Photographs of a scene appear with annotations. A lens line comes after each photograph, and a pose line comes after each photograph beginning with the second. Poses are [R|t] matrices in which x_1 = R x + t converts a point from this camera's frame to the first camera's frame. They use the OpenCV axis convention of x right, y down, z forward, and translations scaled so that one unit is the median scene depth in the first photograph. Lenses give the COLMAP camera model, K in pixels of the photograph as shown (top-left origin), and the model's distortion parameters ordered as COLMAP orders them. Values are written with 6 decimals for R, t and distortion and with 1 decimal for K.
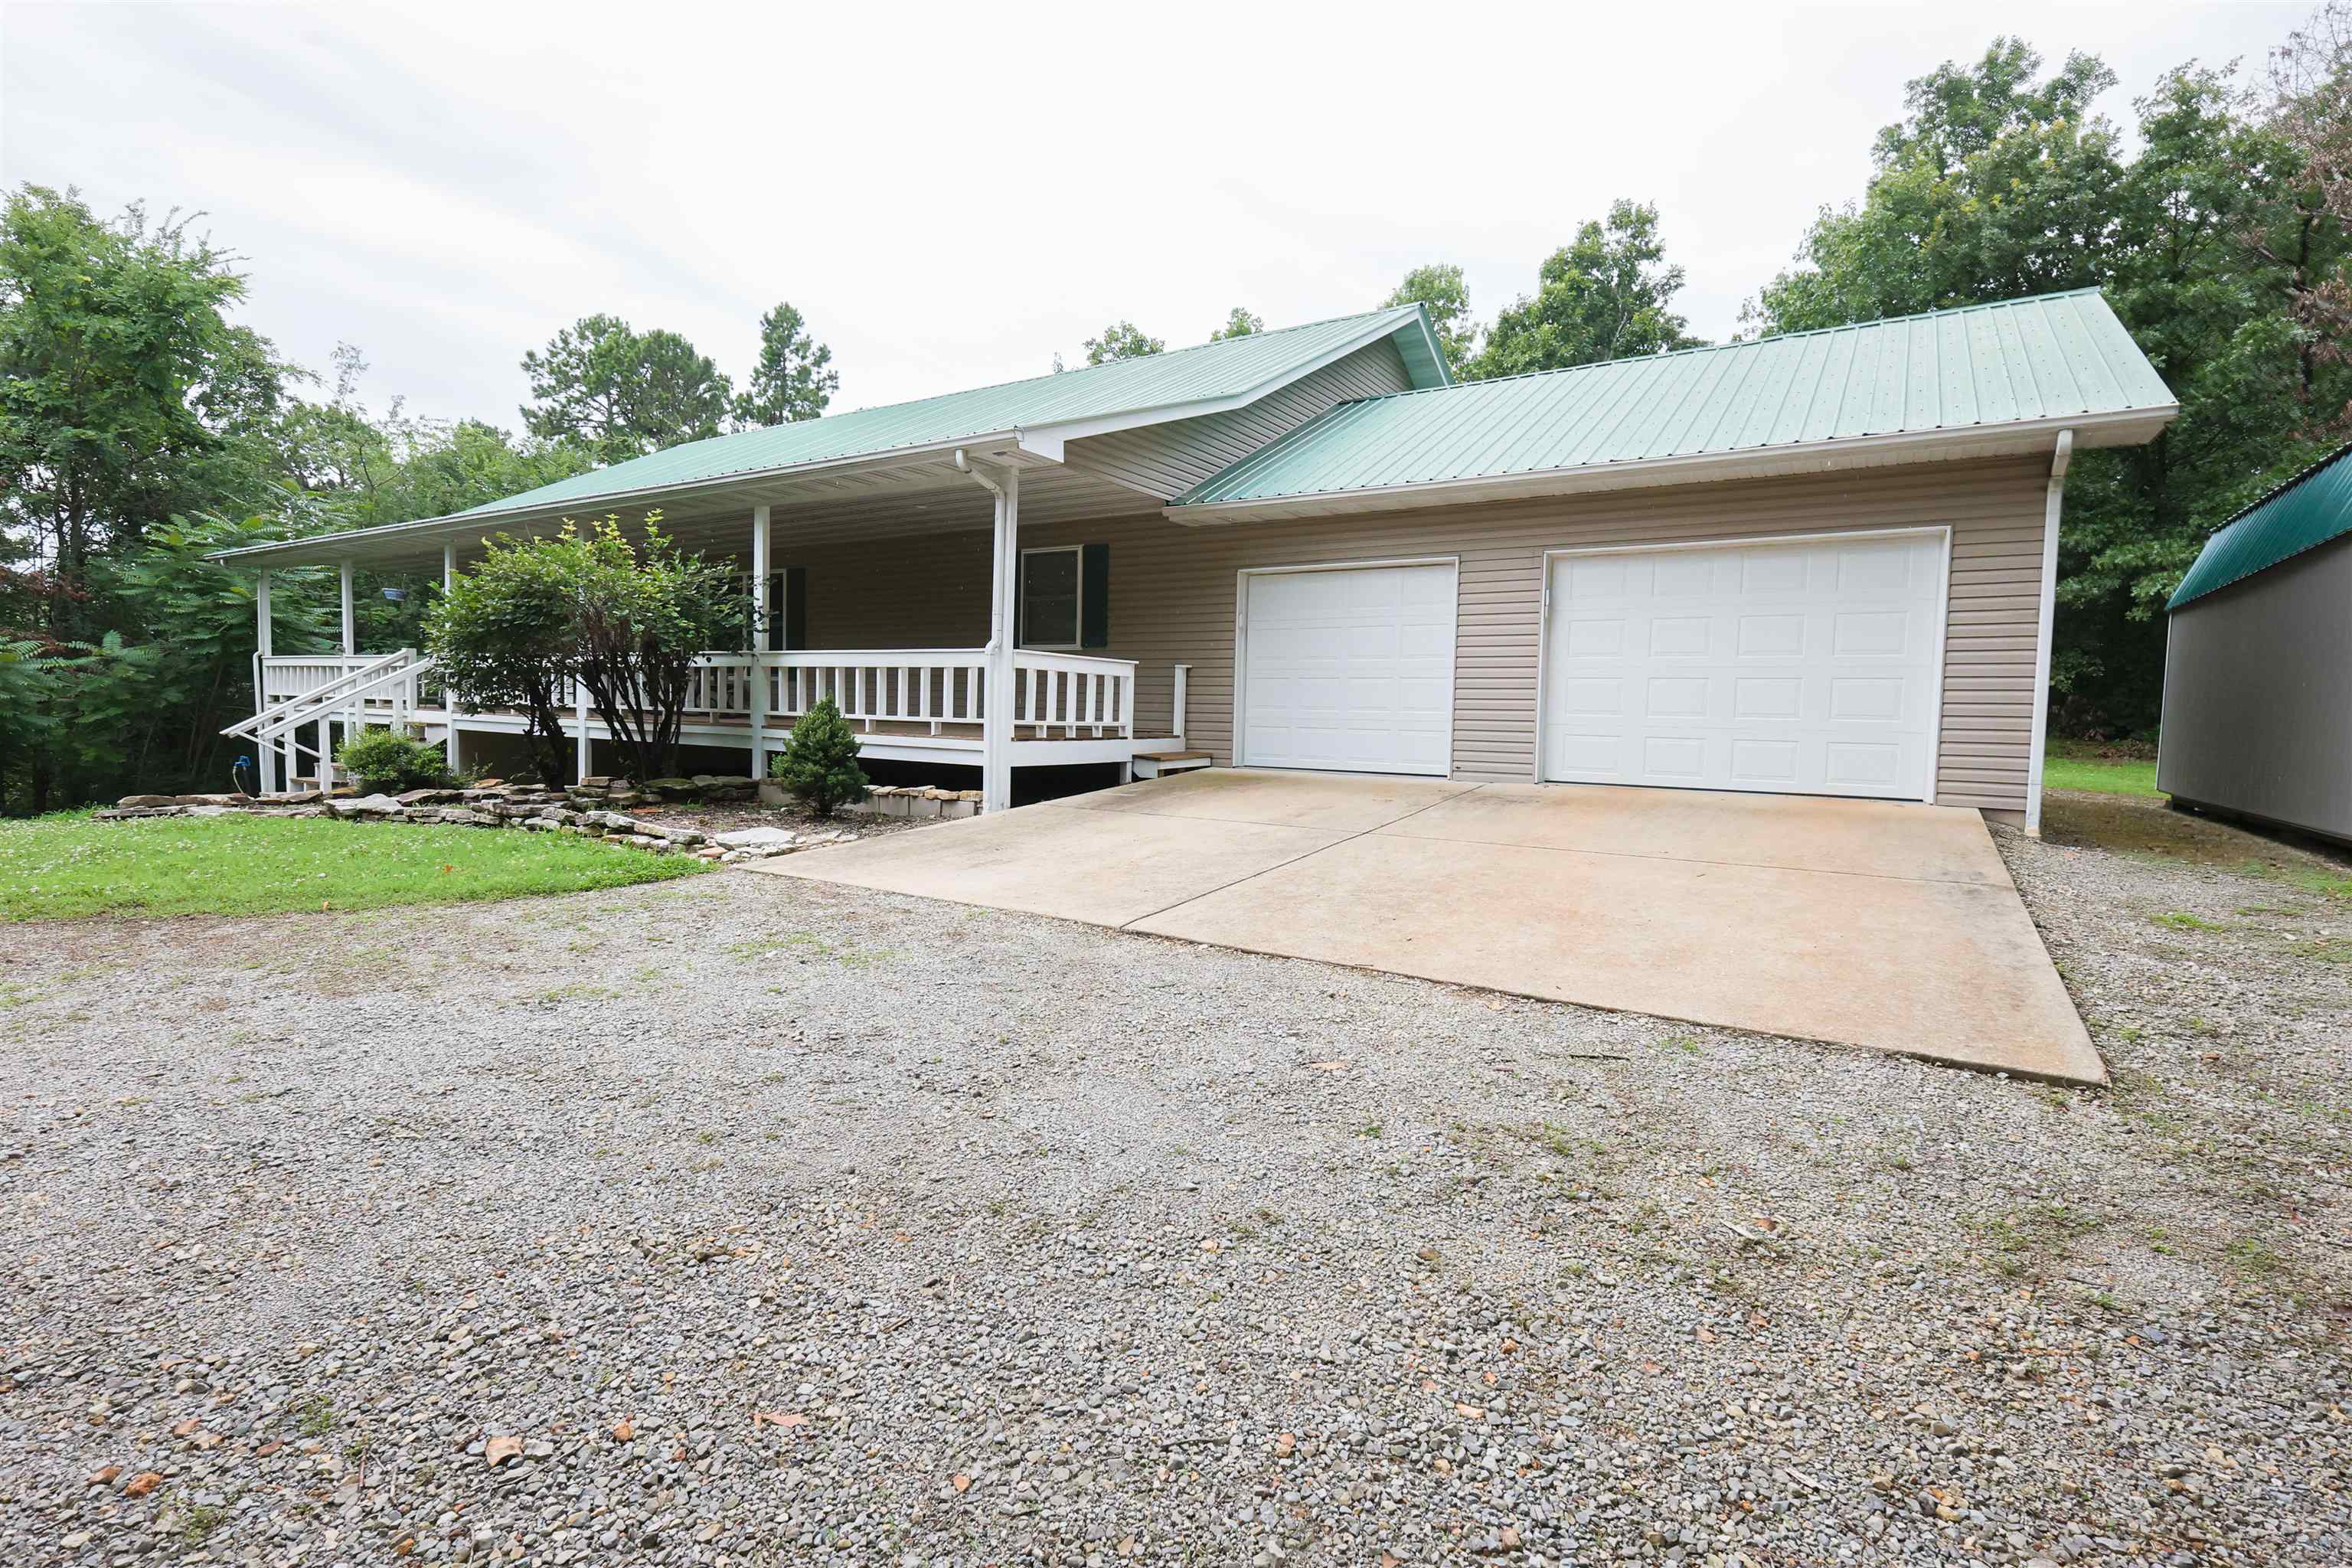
lens RADIAL K [[1082.5, 0, 1176.0], [0, 1082.5, 784.0], [0, 0, 1]] dist [-0.001156, 0.001786]
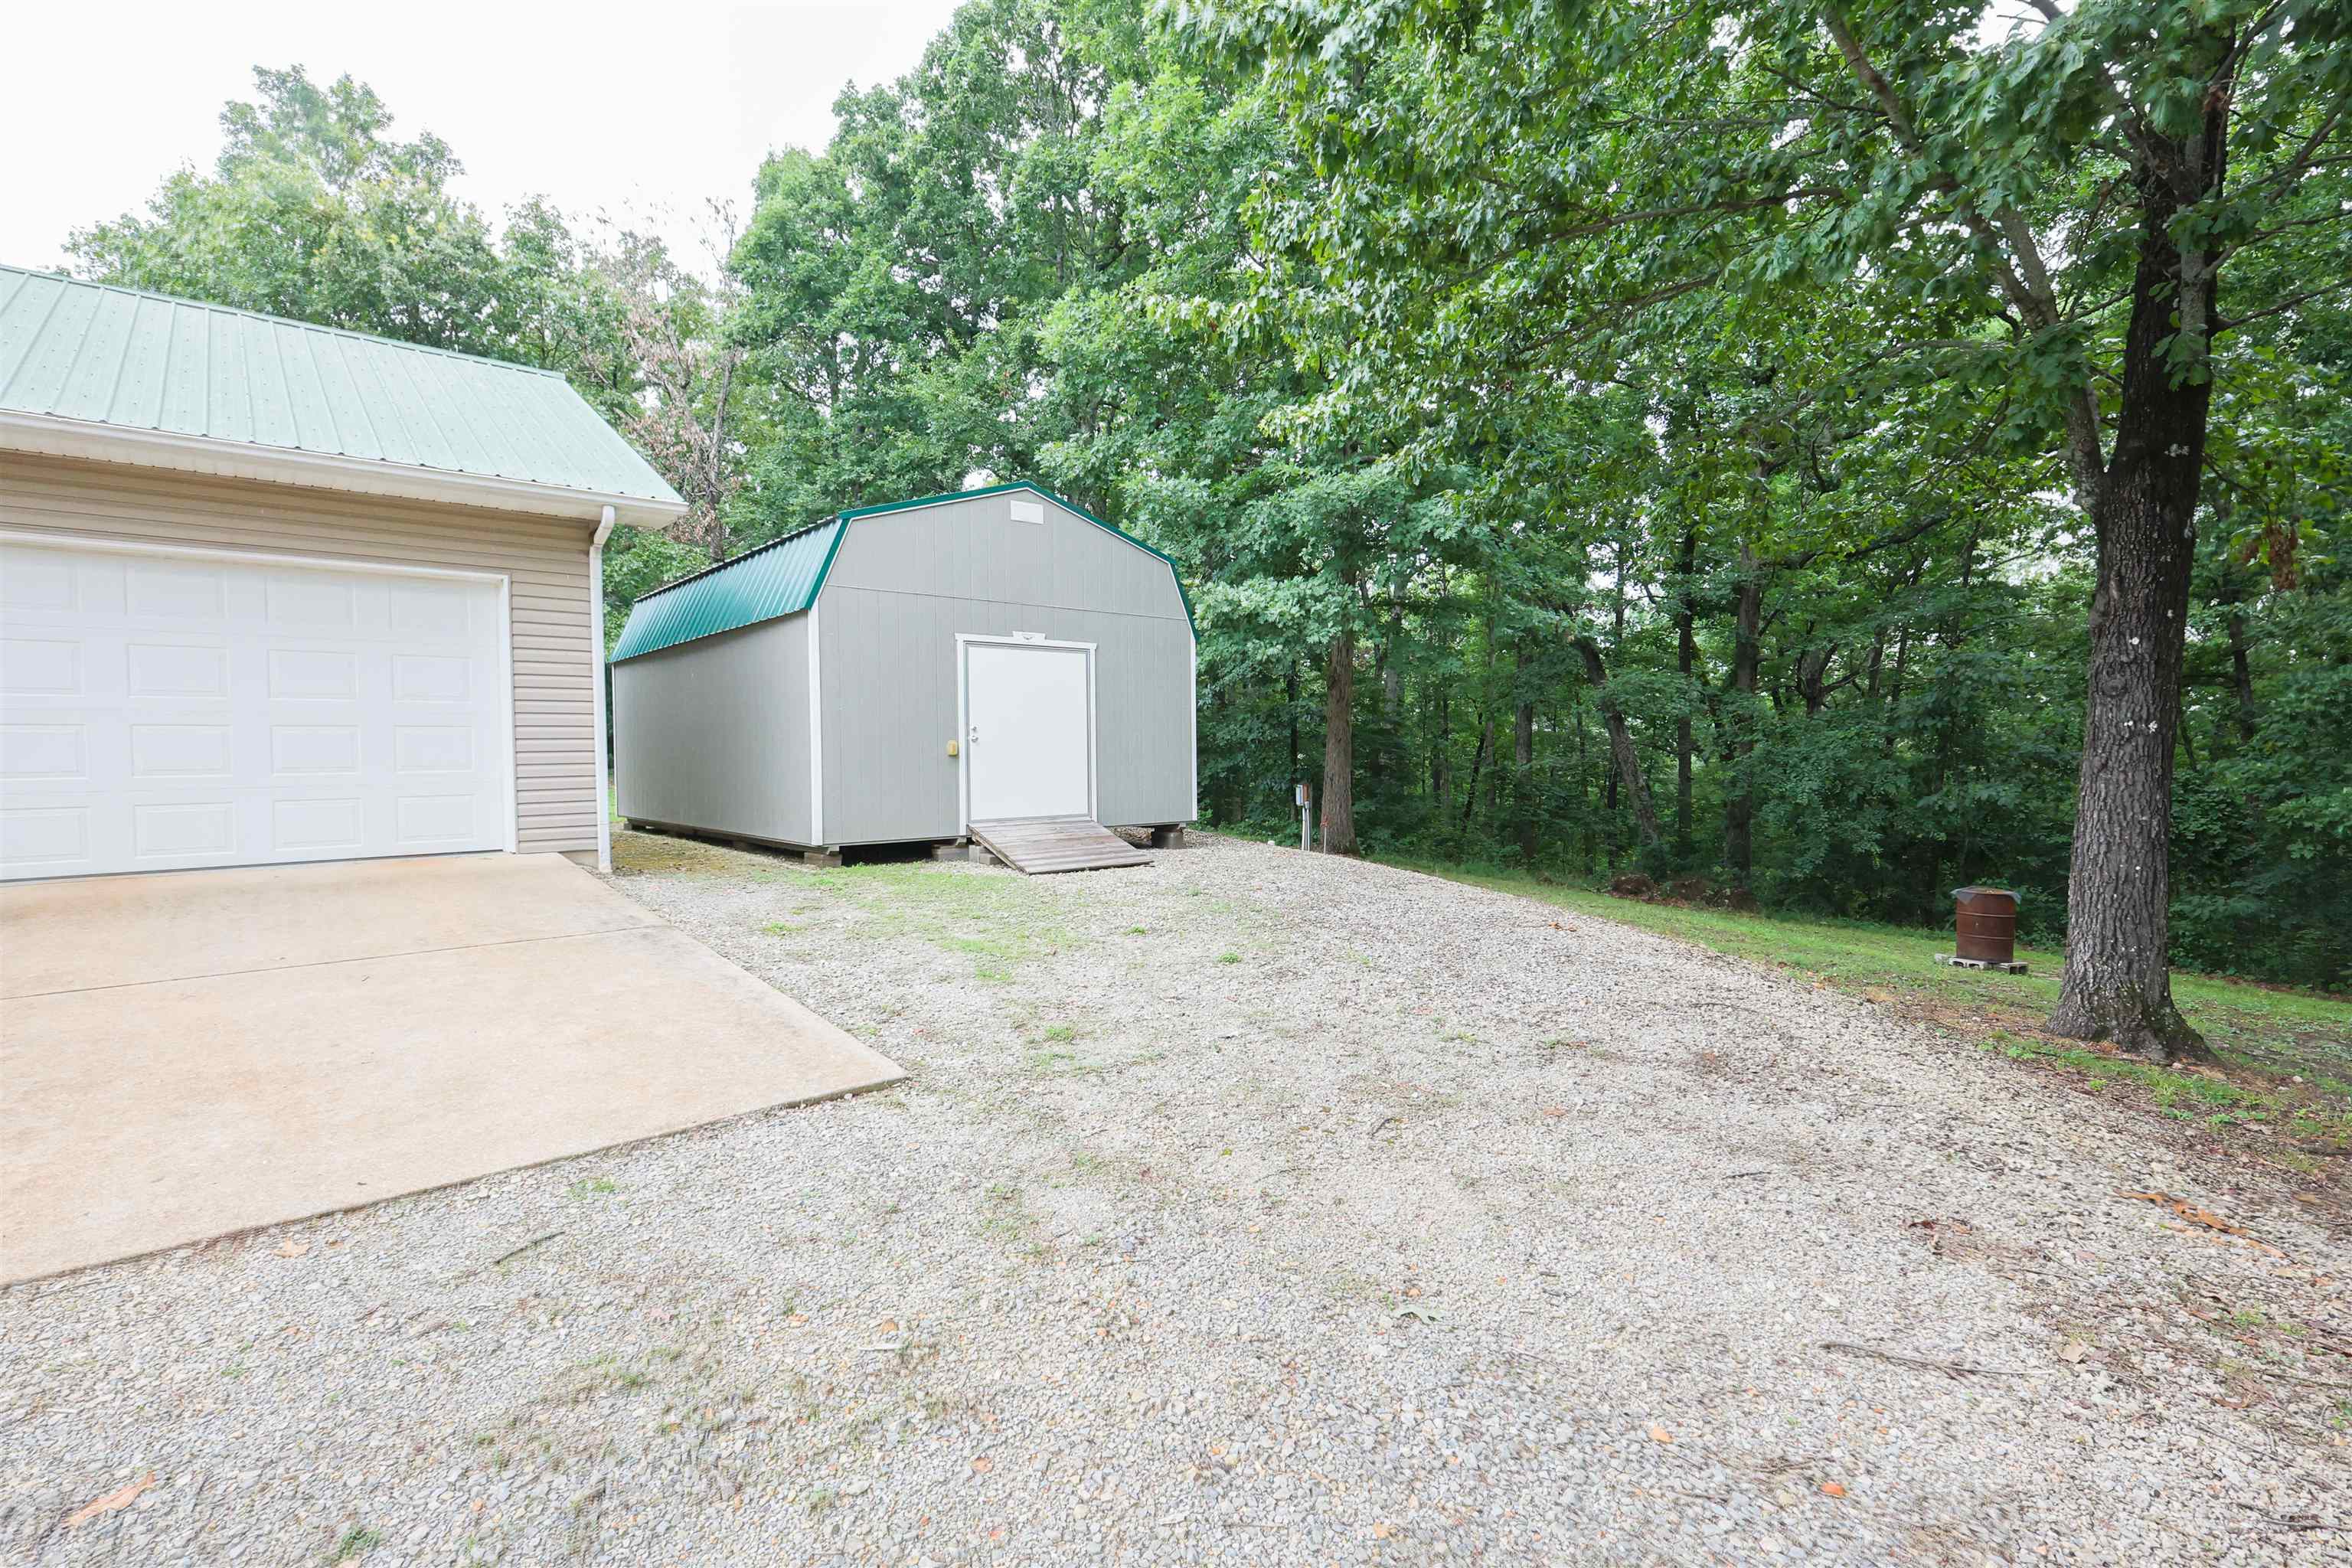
lens RADIAL K [[1082.5, 0, 1176.0], [0, 1082.5, 784.0], [0, 0, 1]] dist [-0.001156, 0.001786]
pose [[0.262828, -0.055352, 0.963254, -0.213032], [0.080720, 0.996115, 0.035215, -0.066980], [-0.961460, 0.068498, 0.266275, 0.323810]]
